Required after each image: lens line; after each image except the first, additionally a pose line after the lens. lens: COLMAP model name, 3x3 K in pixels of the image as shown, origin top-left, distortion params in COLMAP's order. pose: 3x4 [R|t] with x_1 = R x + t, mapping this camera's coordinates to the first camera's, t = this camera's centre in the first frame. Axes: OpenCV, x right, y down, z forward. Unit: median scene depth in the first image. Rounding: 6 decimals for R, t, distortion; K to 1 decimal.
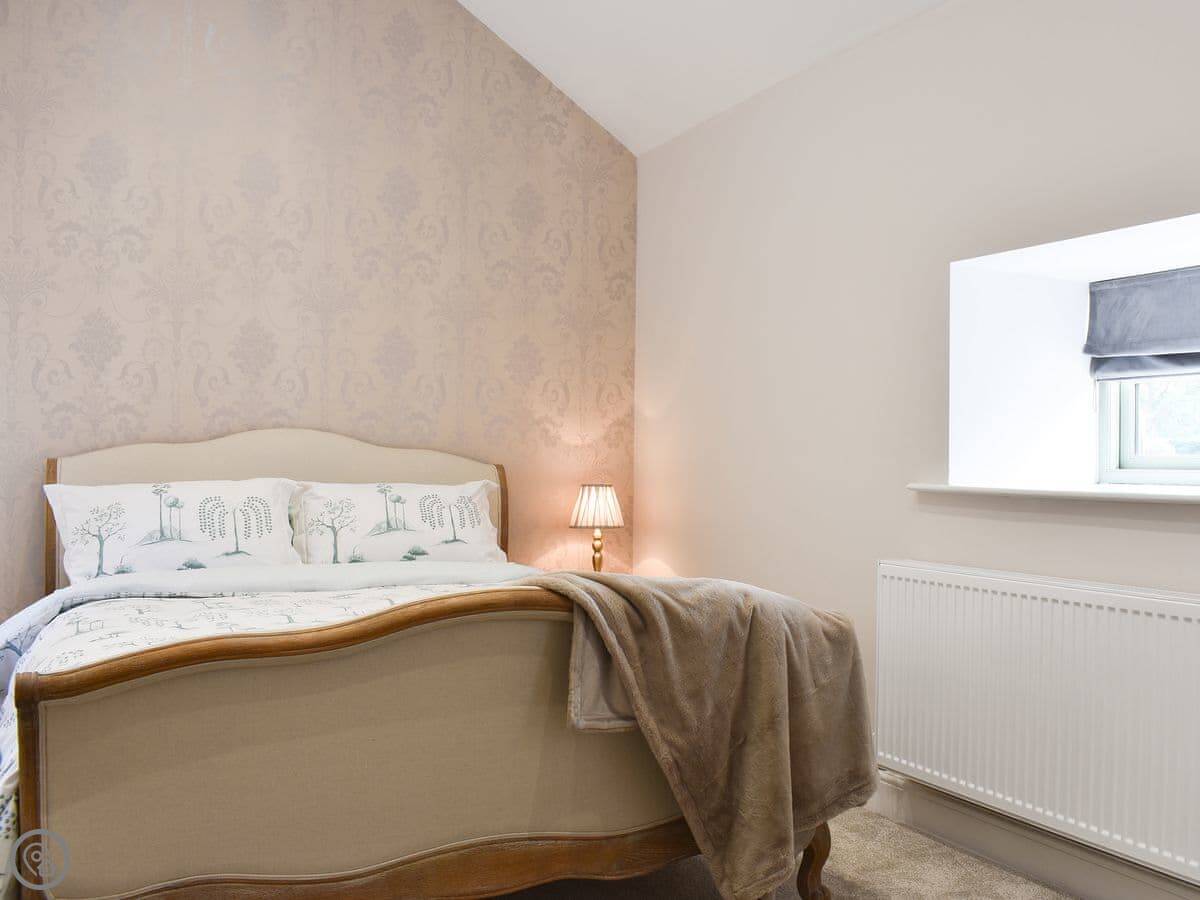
lens RADIAL K [[1105.6, 0, 600.7], [0, 1105.6, 454.4], [0, 0, 1]] dist [-0.083976, 0.000000]
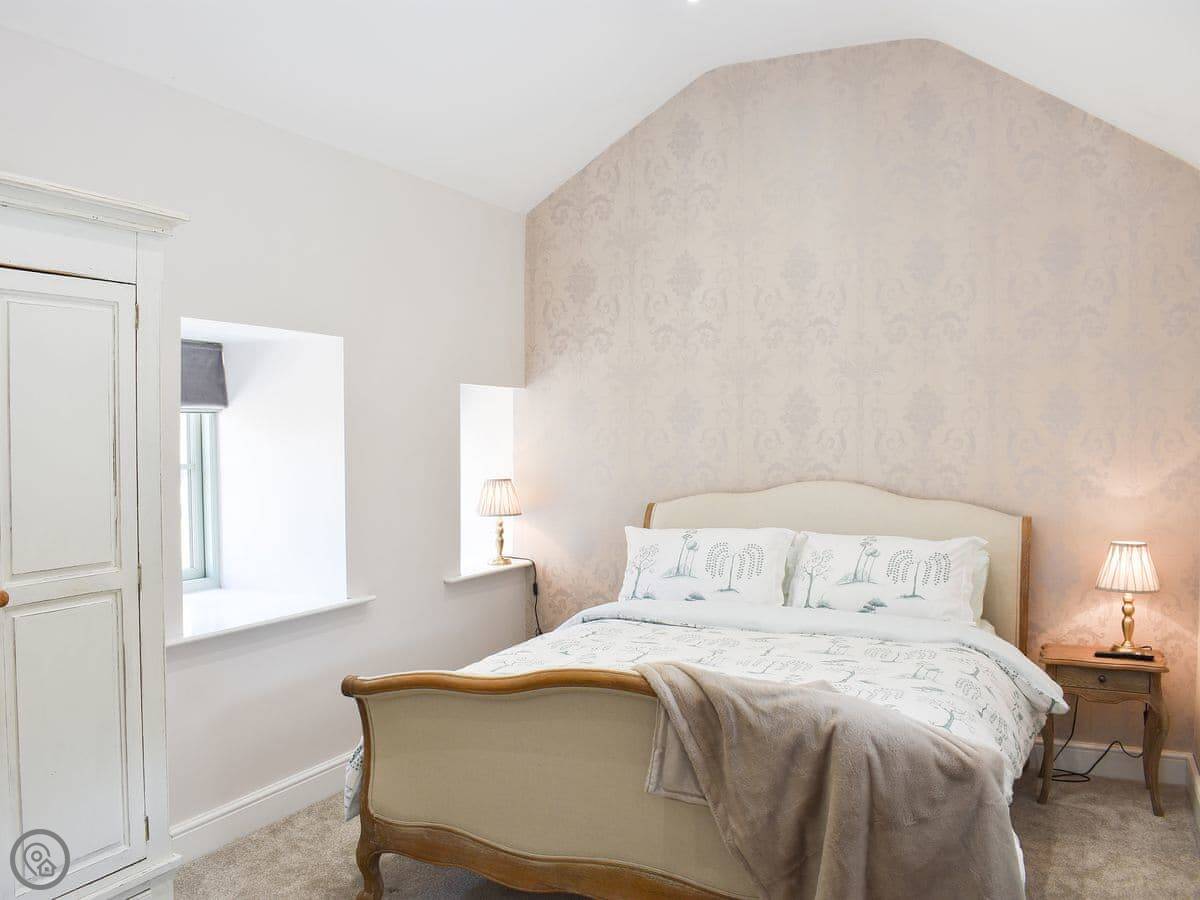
lens RADIAL K [[1046.5, 0, 599.4], [0, 1046.5, 444.3], [0, 0, 1]] dist [-0.080938, 0.007397]
pose [[0.603995, 0.000498, -0.796988, 0.456705], [0.015364, 0.999807, 0.012268, -0.080825], [0.796840, -0.019655, 0.603871, 0.148453]]
